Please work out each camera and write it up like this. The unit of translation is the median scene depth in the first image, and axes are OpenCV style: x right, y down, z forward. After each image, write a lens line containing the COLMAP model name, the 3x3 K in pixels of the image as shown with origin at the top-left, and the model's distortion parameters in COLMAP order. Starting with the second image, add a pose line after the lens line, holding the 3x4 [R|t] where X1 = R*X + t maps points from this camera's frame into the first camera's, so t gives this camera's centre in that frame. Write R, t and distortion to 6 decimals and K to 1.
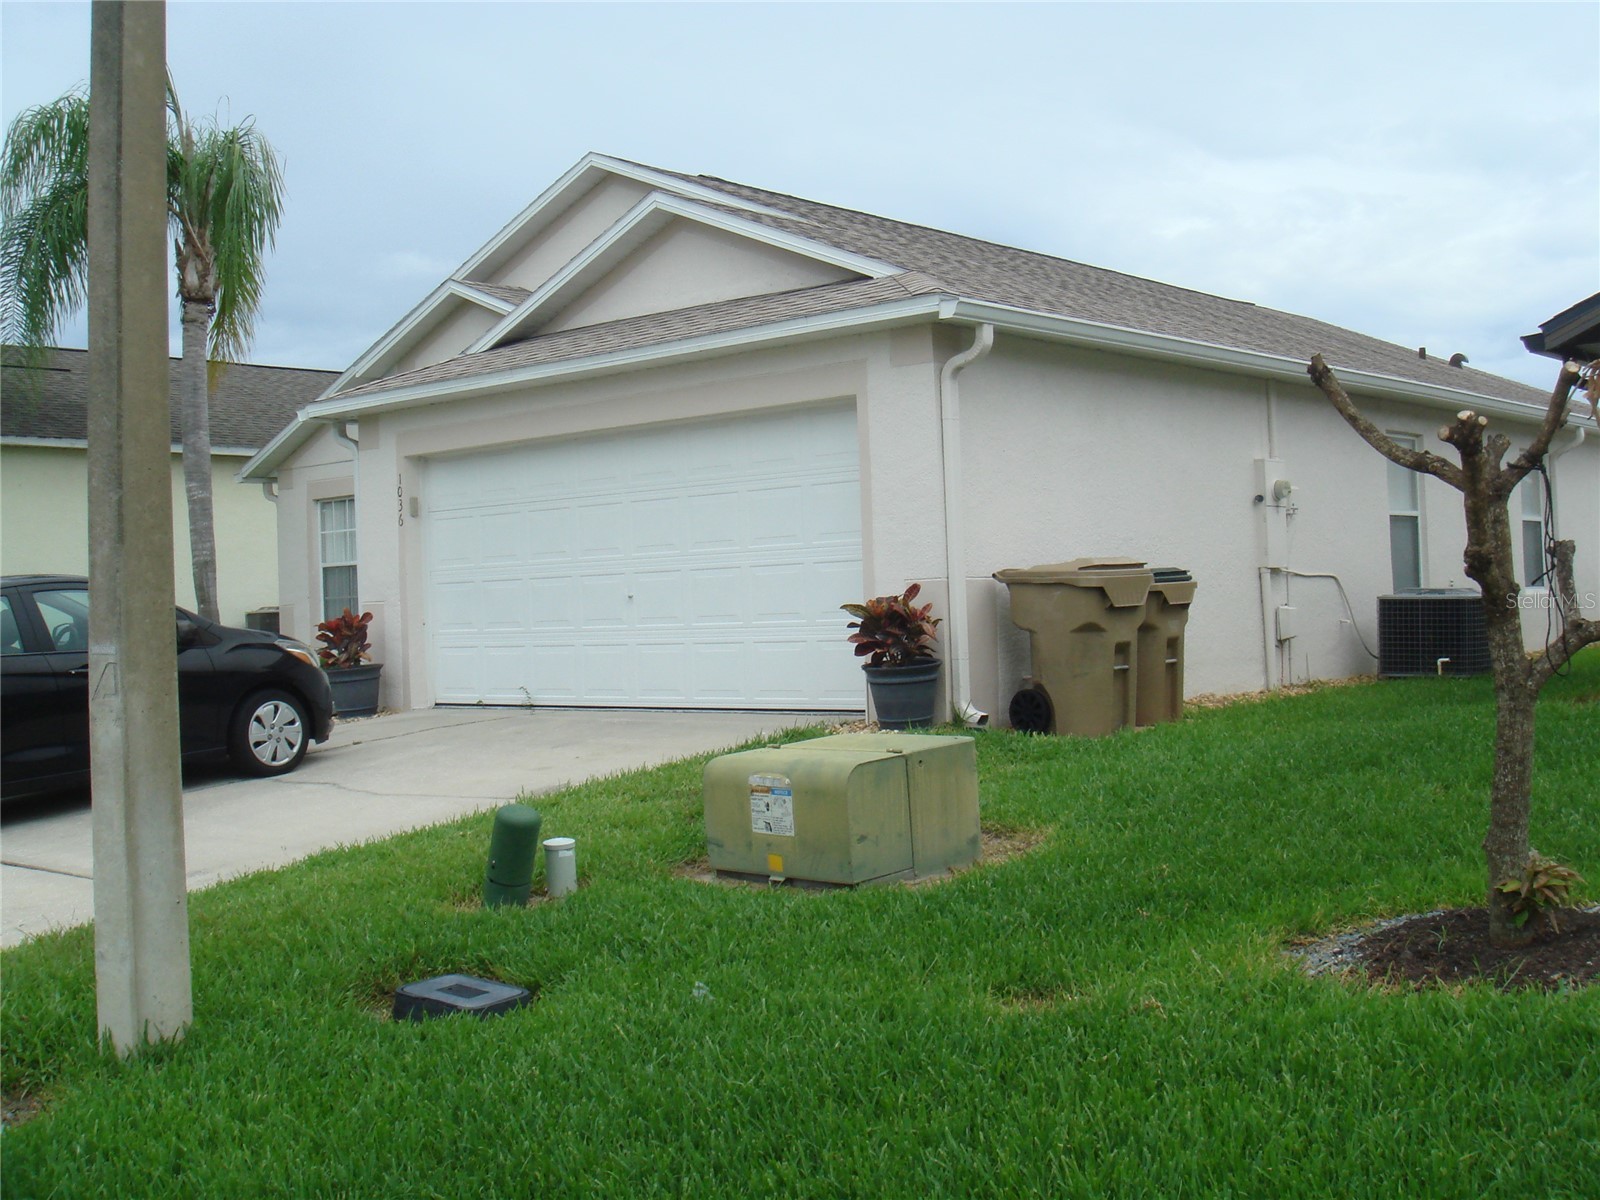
lens RADIAL K [[1652.5, 0, 800.4], [0, 1652.5, 557.6], [0, 0, 1]] dist [-0.003922, -0.000147]
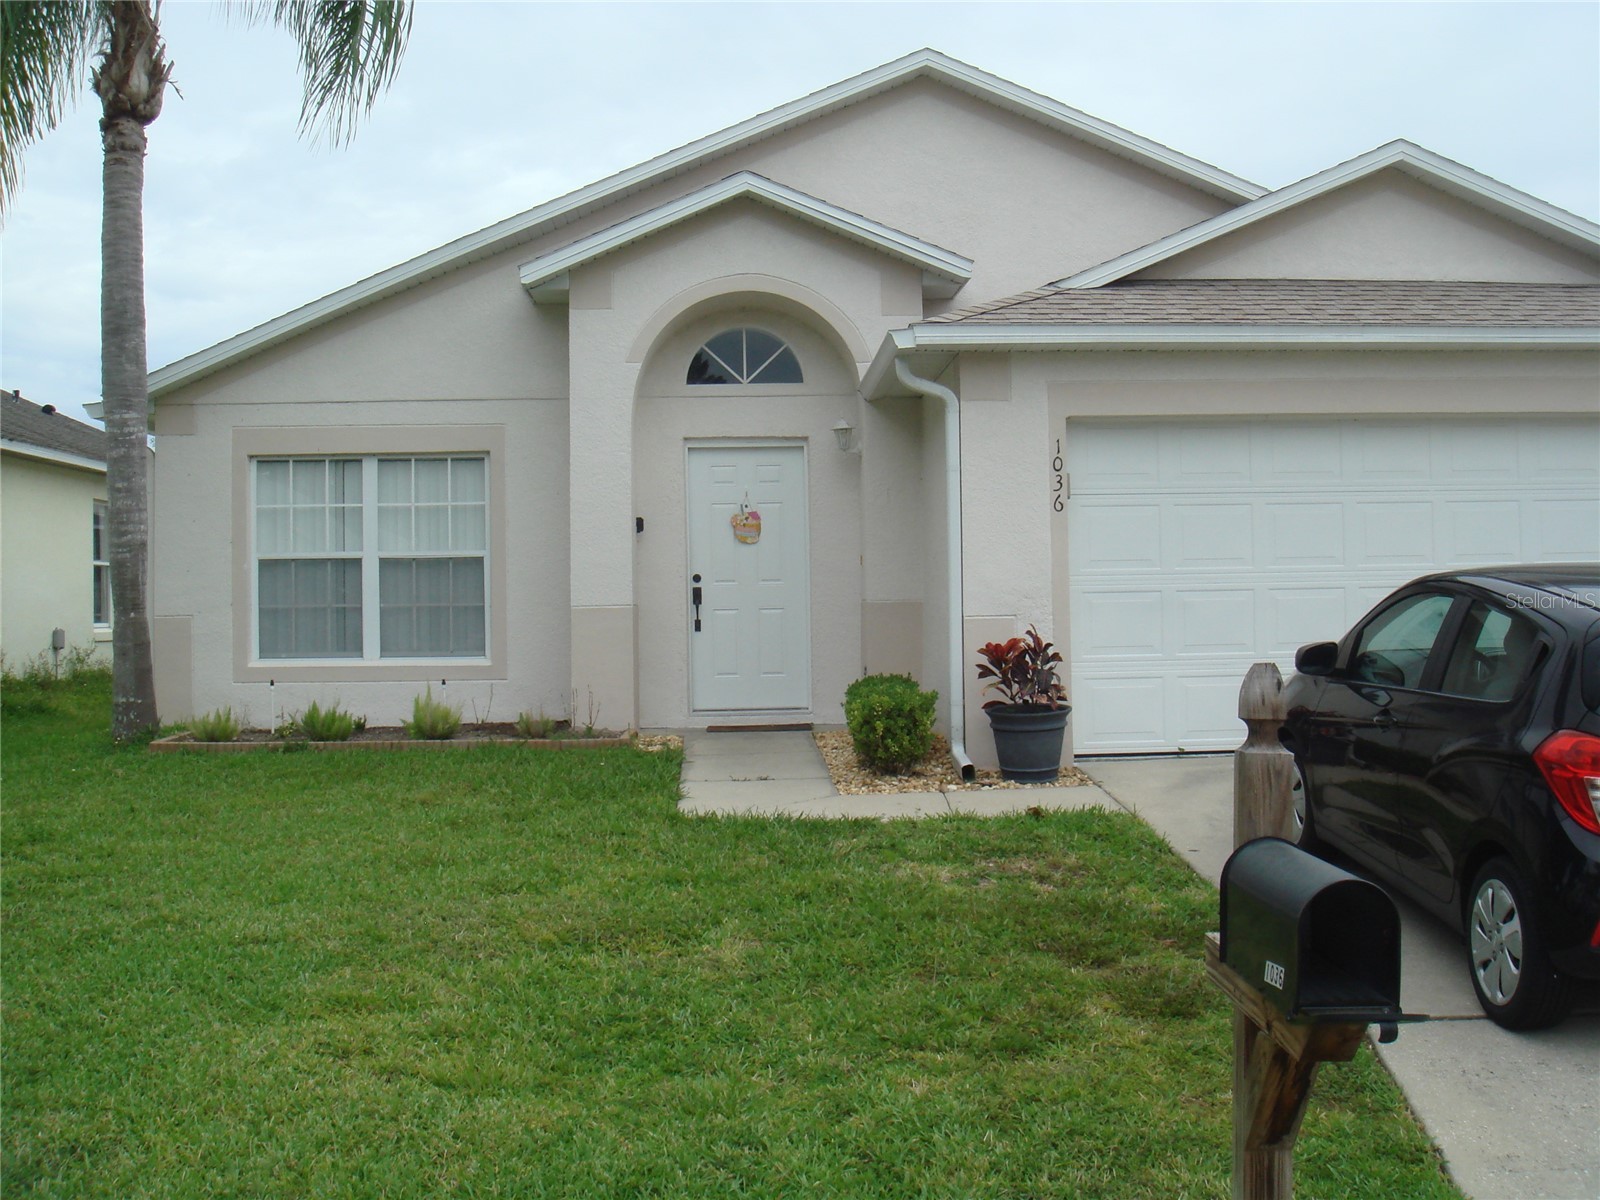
lens RADIAL K [[1812.1, 0, 794.7], [0, 1812.1, 558.2], [0, 0, 1]] dist [-0.149011, 0.001583]
pose [[0.743313, 0.049948, 0.667076, -0.818244], [-0.032078, 0.998723, -0.039036, 0.034612], [-0.668174, 0.007617, 0.743966, 0.464287]]
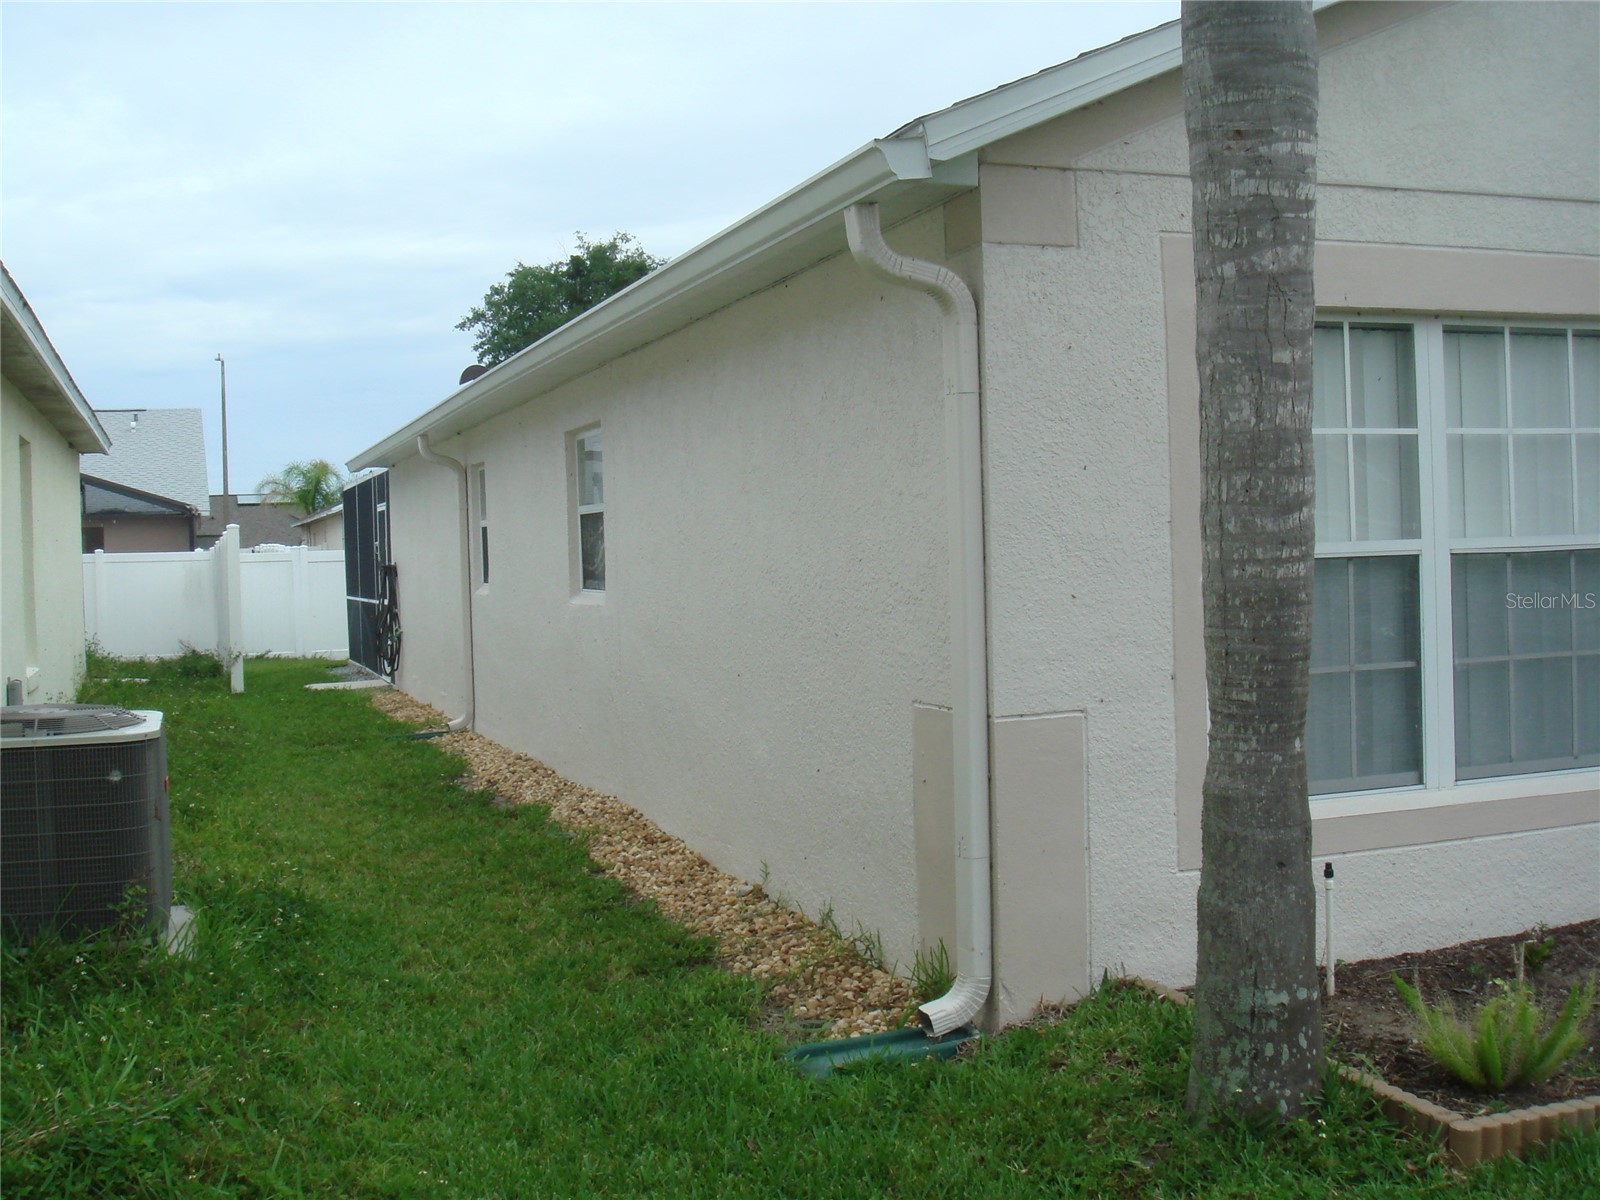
lens RADIAL K [[1812.1, 0, 794.7], [0, 1812.1, 558.2], [0, 0, 1]] dist [-0.149011, 0.001583]
pose [[0.518969, 0.021359, 0.854526, -0.773998], [-0.008441, 0.999767, -0.019863, 0.014625], [-0.854752, 0.003095, 0.519028, 1.243263]]
